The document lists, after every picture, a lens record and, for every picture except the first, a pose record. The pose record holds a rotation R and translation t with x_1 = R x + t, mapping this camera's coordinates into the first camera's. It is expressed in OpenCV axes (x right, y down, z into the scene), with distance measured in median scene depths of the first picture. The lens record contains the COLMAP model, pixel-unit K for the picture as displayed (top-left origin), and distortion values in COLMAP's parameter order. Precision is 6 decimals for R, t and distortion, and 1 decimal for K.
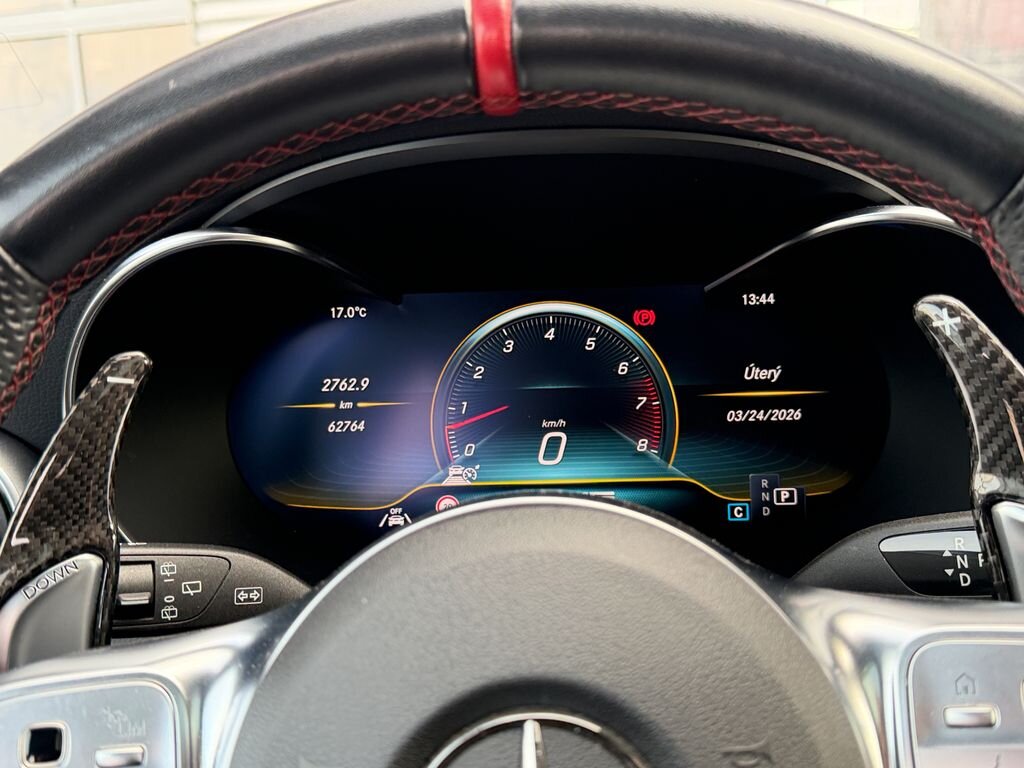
lens RADIAL K [[1072.6, 0, 512.0], [0, 1072.6, 384.0], [0, 0, 1]] dist [0.167726, -0.414768]
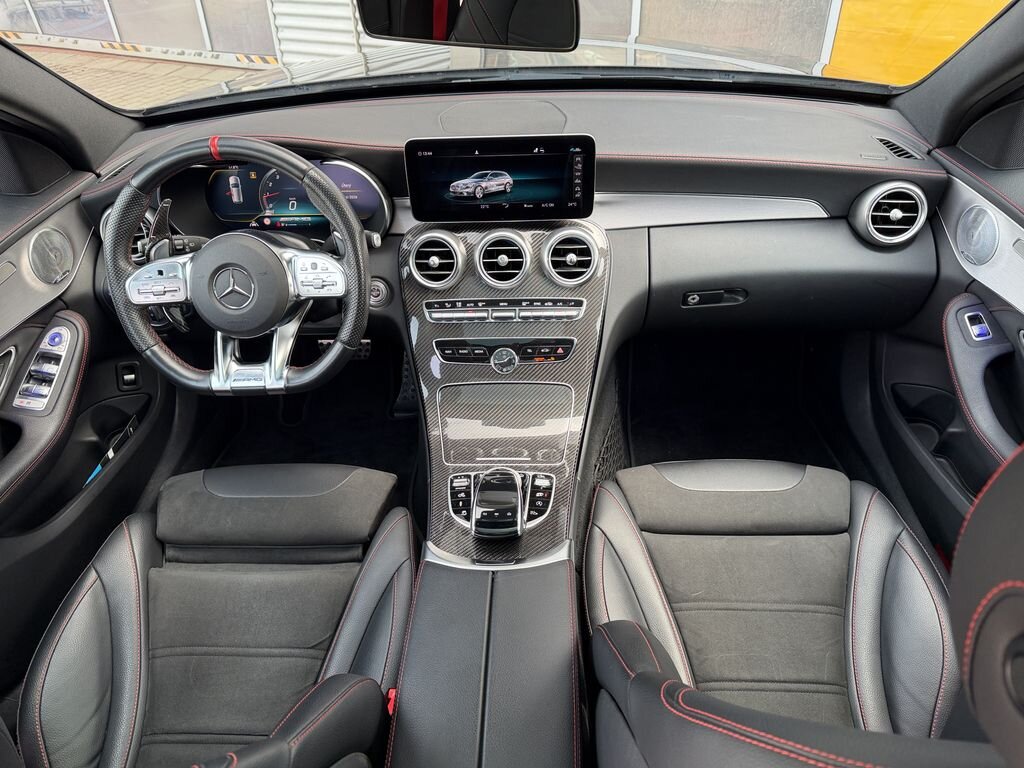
lens RADIAL K [[721.7, 0, 512.0], [0, 721.7, 384.0], [0, 0, 1]] dist [0.157420, -0.273543]
pose [[0.999777, 0.004877, -0.020565, 0.858806], [0.003781, 0.916051, 0.401044, -0.395366], [0.020795, -0.401033, 0.915828, -1.581218]]
